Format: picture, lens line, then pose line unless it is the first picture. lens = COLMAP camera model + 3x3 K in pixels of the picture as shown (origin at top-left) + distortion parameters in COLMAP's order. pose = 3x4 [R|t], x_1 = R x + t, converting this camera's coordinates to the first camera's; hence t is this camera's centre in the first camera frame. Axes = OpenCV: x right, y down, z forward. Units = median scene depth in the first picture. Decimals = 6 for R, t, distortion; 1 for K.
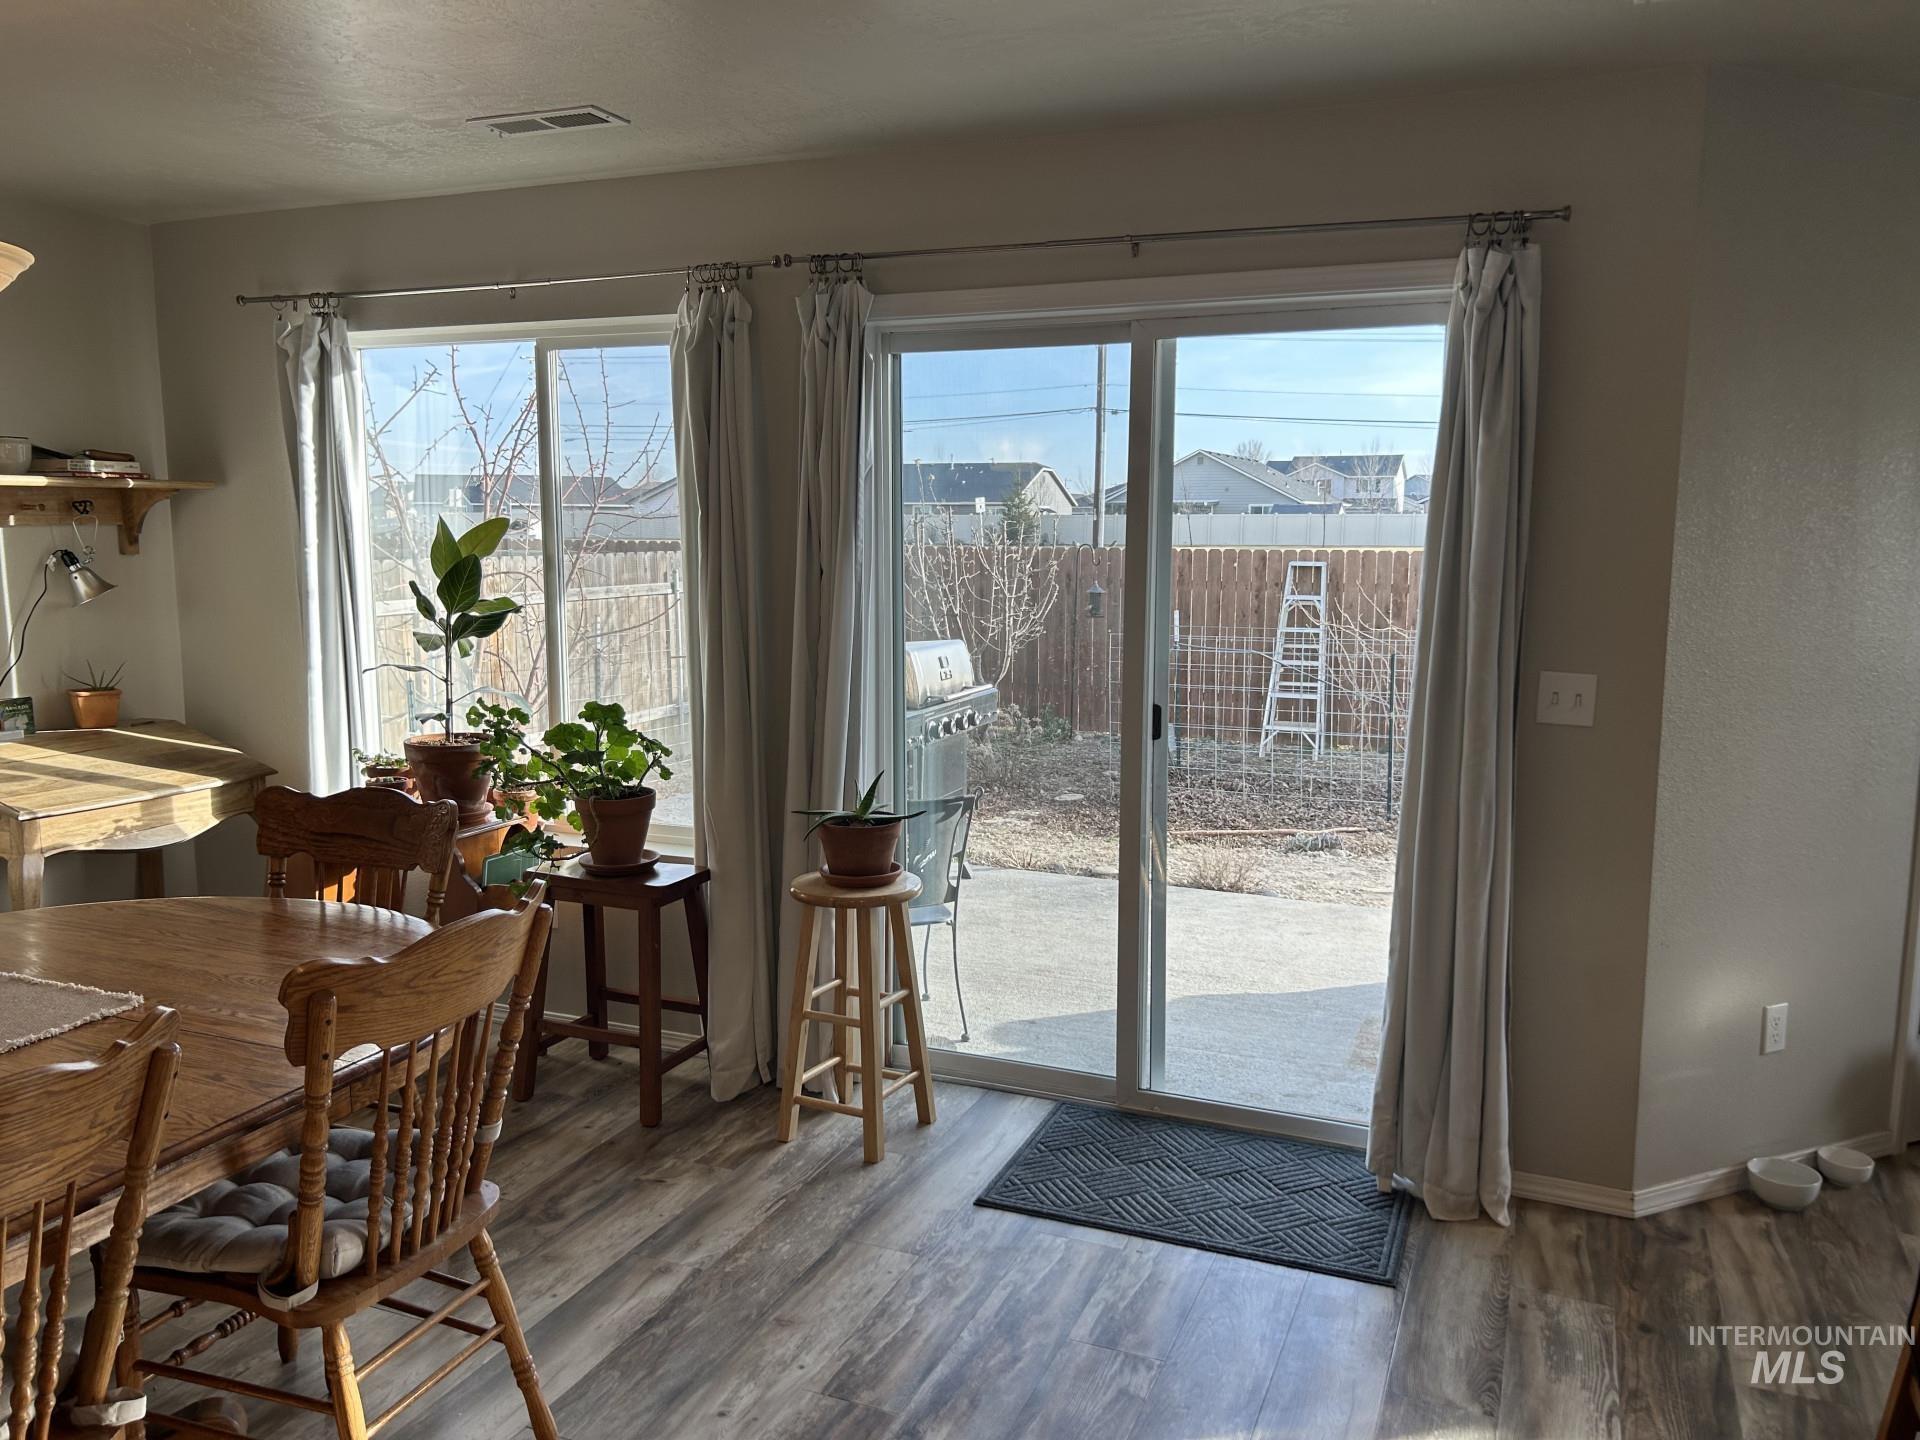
lens RADIAL K [[1460.0, 0, 969.1], [0, 1460.0, 723.4], [0, 0, 1]] dist [0.045200, -0.043785]
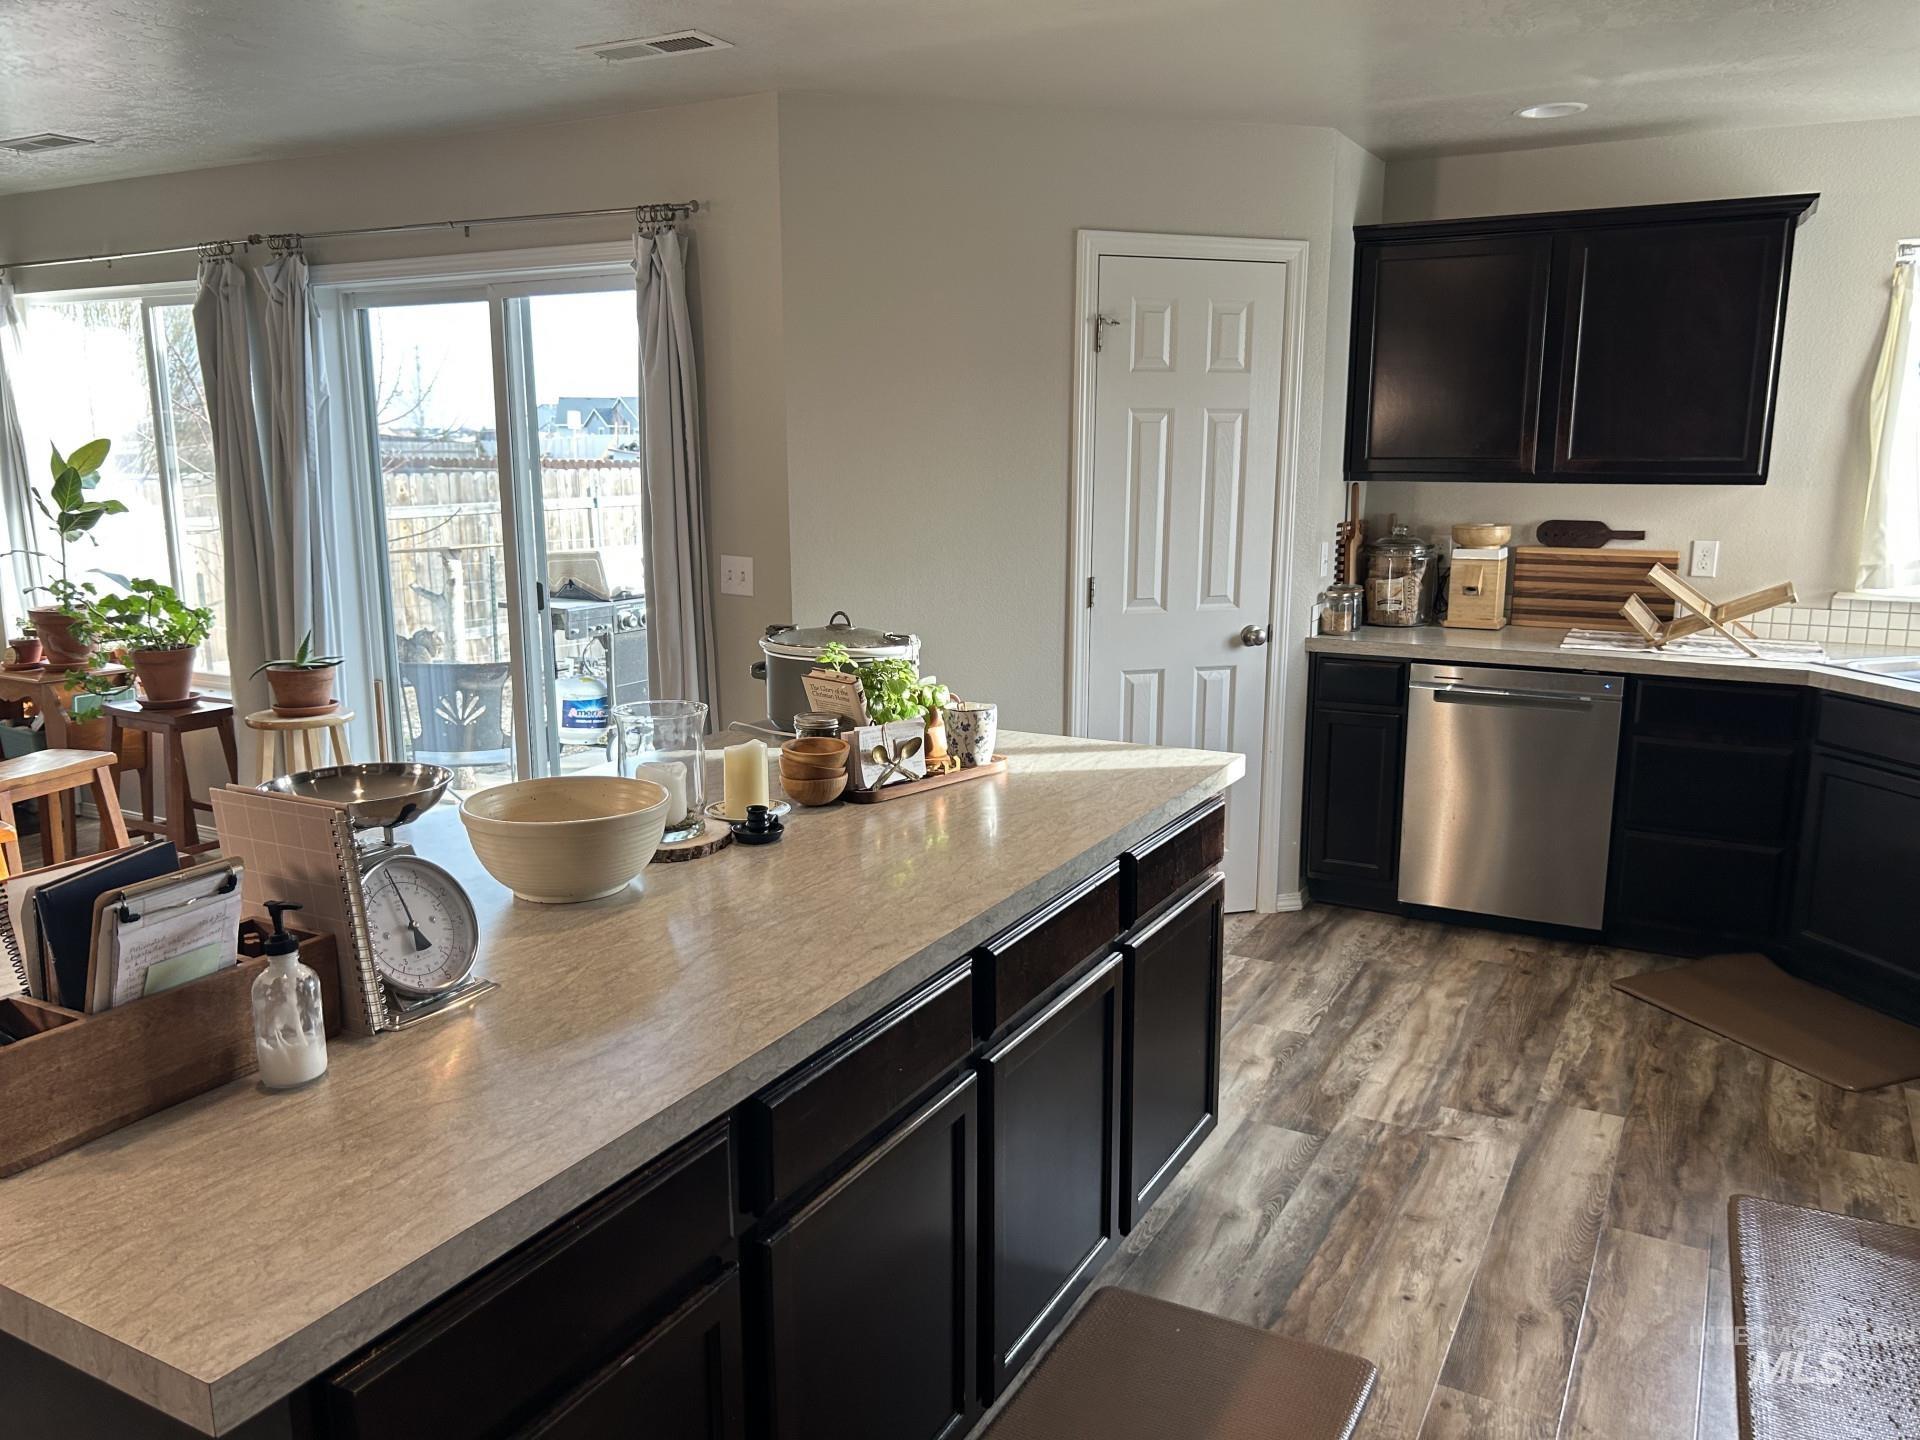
lens RADIAL K [[1460.0, 0, 1013.5], [0, 1460.0, 751.3], [0, 0, 1]] dist [0.045200, -0.043785]
pose [[0.994808, 0.017684, -0.100223, 0.686172], [-0.010441, 0.997325, 0.072339, 0.037604], [0.101235, -0.070917, 0.992332, -0.268672]]
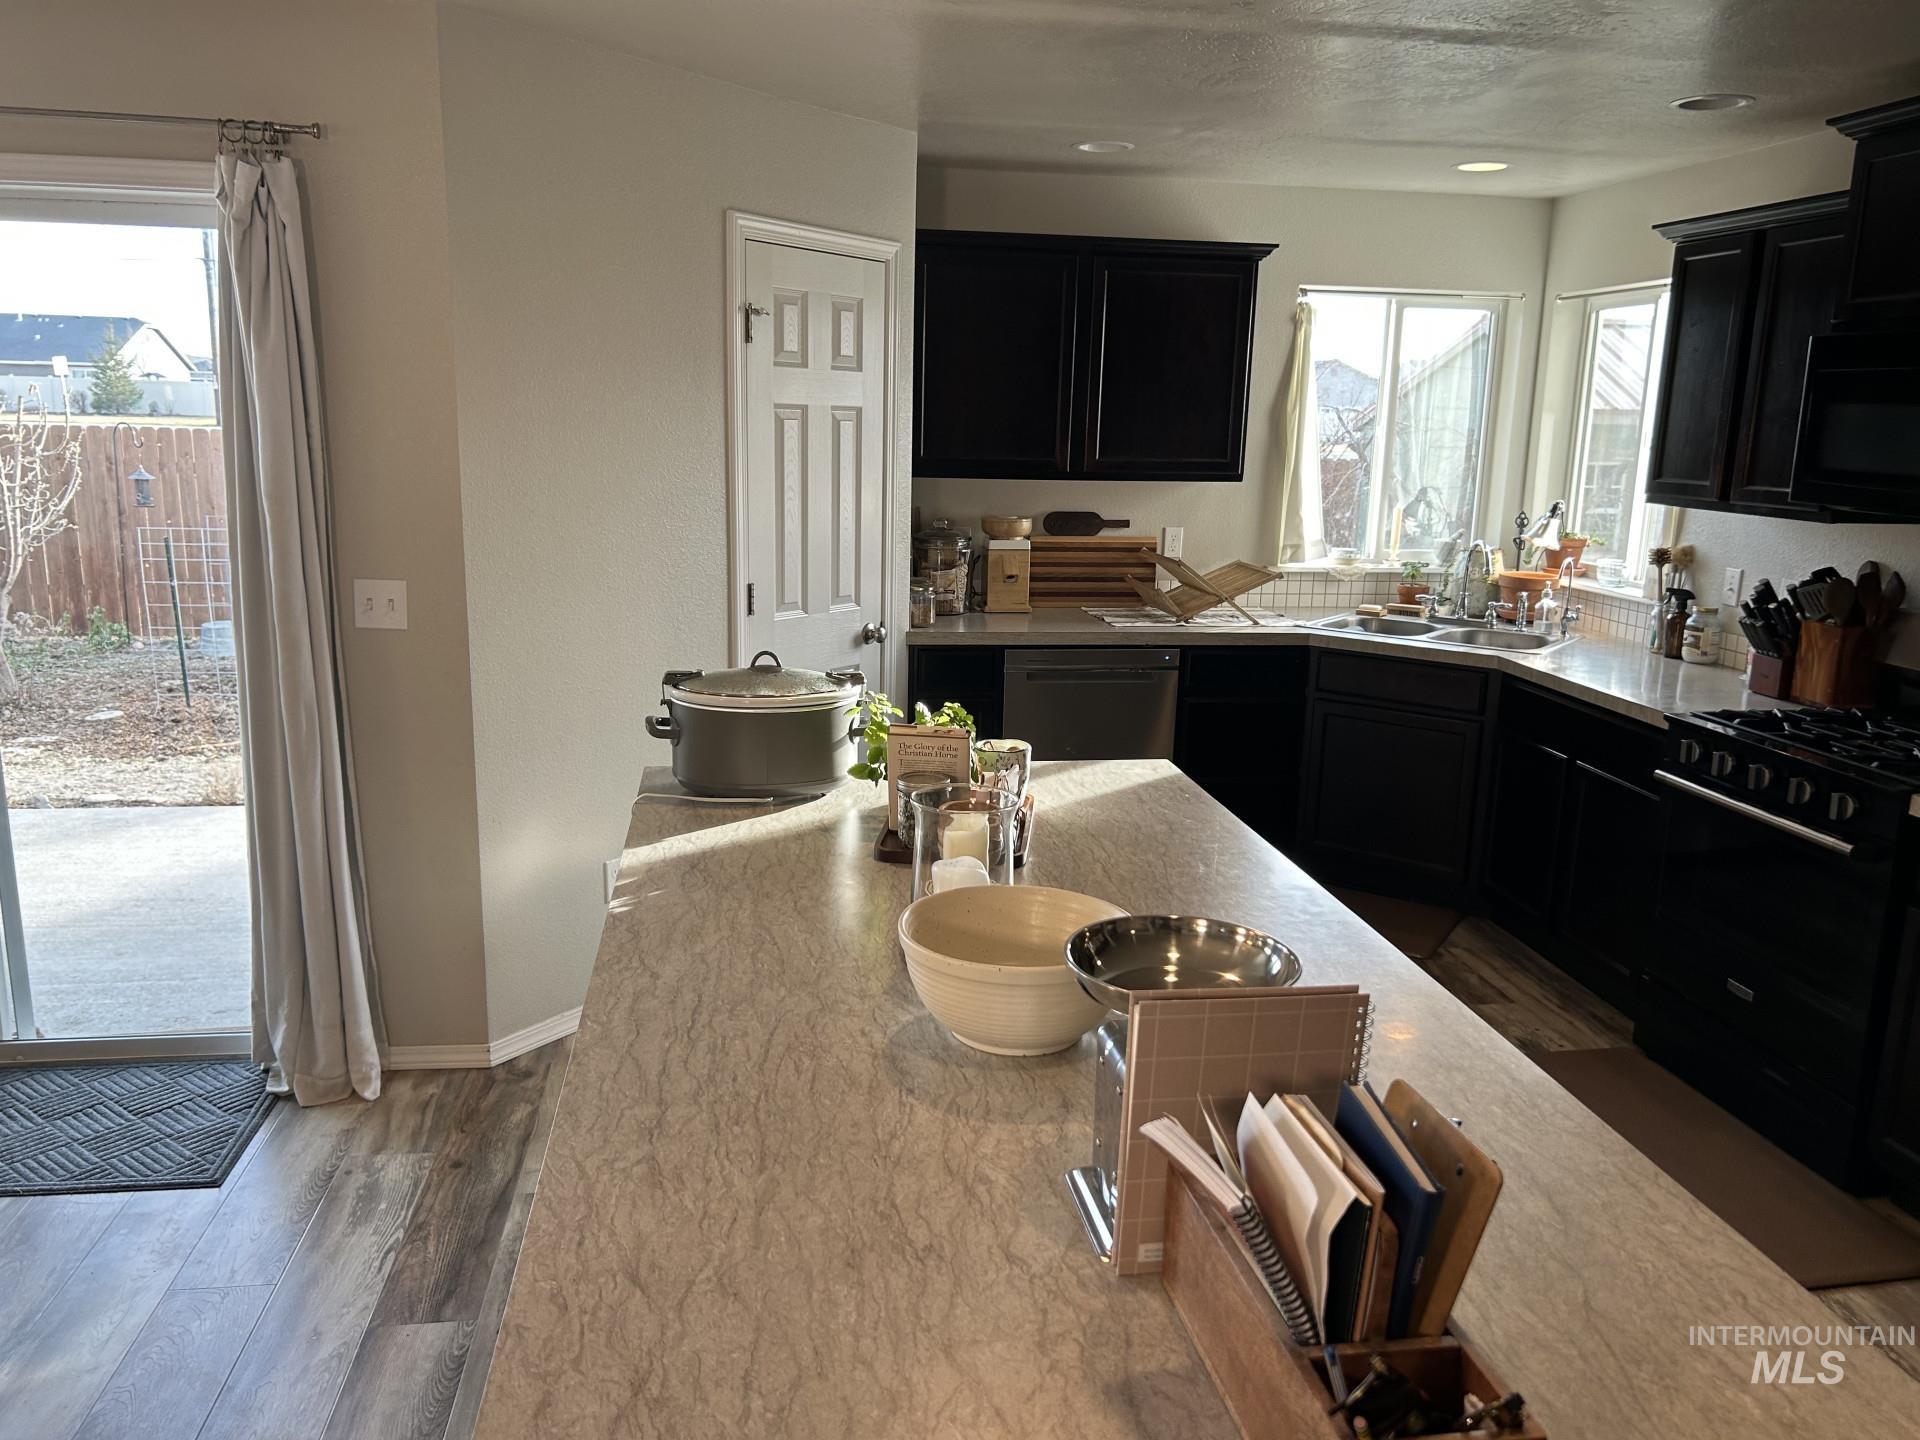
lens RADIAL K [[1460.0, 0, 962.4], [0, 1460.0, 728.6], [0, 0, 1]] dist [0.045200, -0.043785]
pose [[0.857720, -0.090801, 0.506035, 0.192391], [0.047906, 0.994113, 0.097181, -0.009487], [-0.511881, -0.059112, 0.857020, -0.109184]]
